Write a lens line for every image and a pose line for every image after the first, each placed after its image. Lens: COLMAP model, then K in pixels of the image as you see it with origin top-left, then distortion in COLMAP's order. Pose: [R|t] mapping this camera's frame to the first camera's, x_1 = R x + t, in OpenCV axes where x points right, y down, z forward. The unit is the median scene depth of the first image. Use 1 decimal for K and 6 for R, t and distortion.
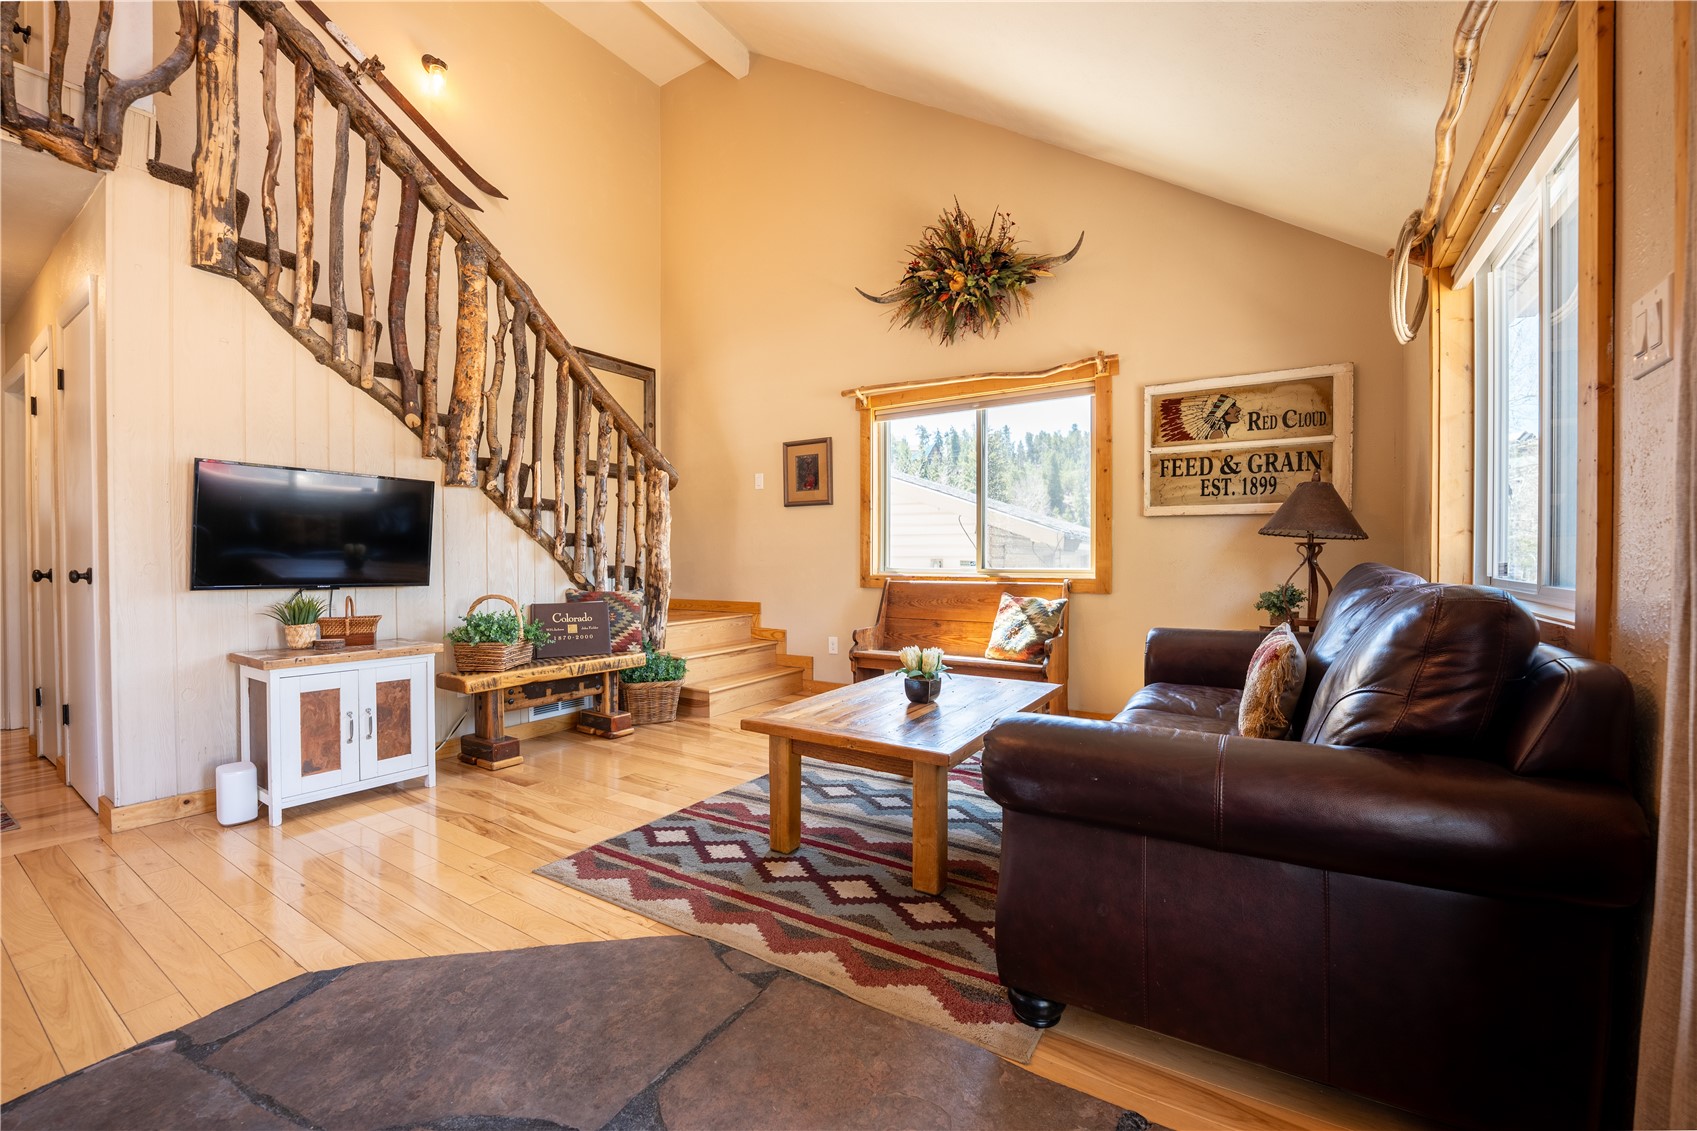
lens RADIAL K [[693.3, 0, 844.1], [0, 693.3, 566.8], [0, 0, 1]] dist [-0.028423, 0.000901]
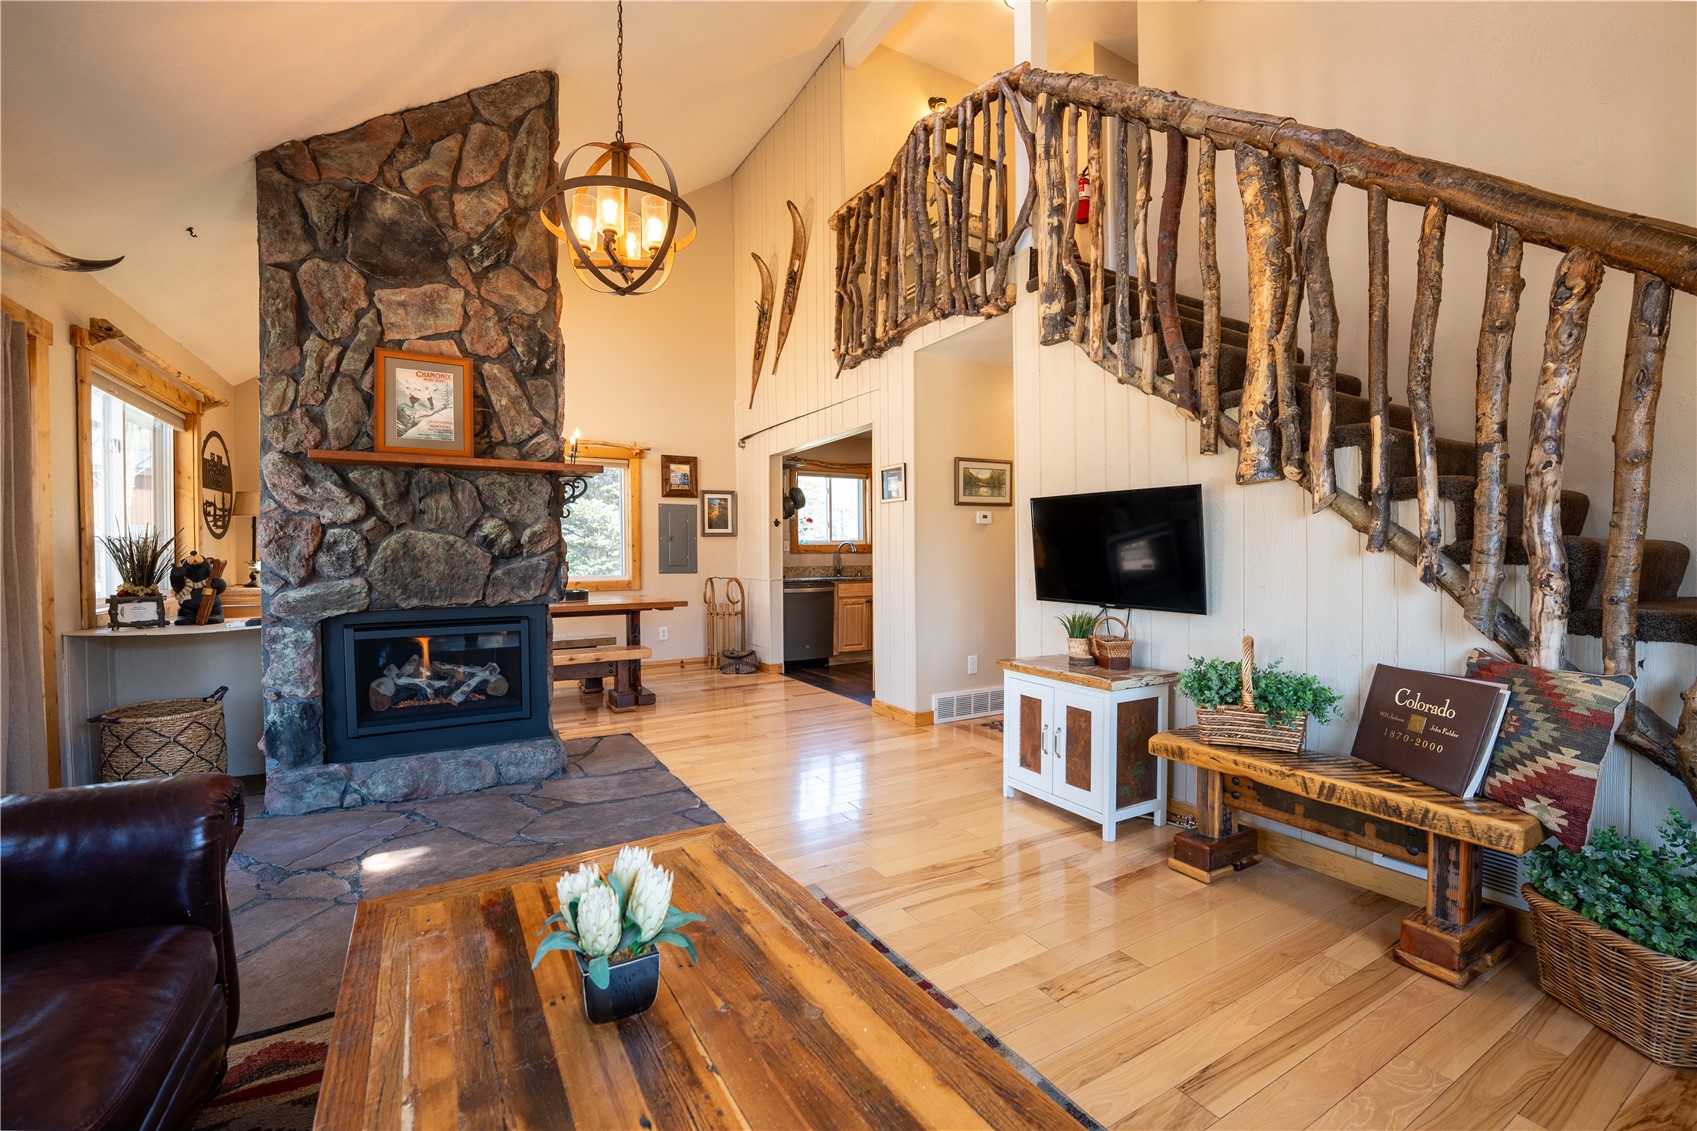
lens RADIAL K [[693.3, 0, 844.1], [0, 693.3, 566.8], [0, 0, 1]] dist [-0.028423, 0.000901]
pose [[-0.457309, 0.016496, -0.889155, 0.341070], [-0.006144, 0.999745, 0.021708, -0.049111], [0.889287, 0.015391, -0.457091, 1.140873]]
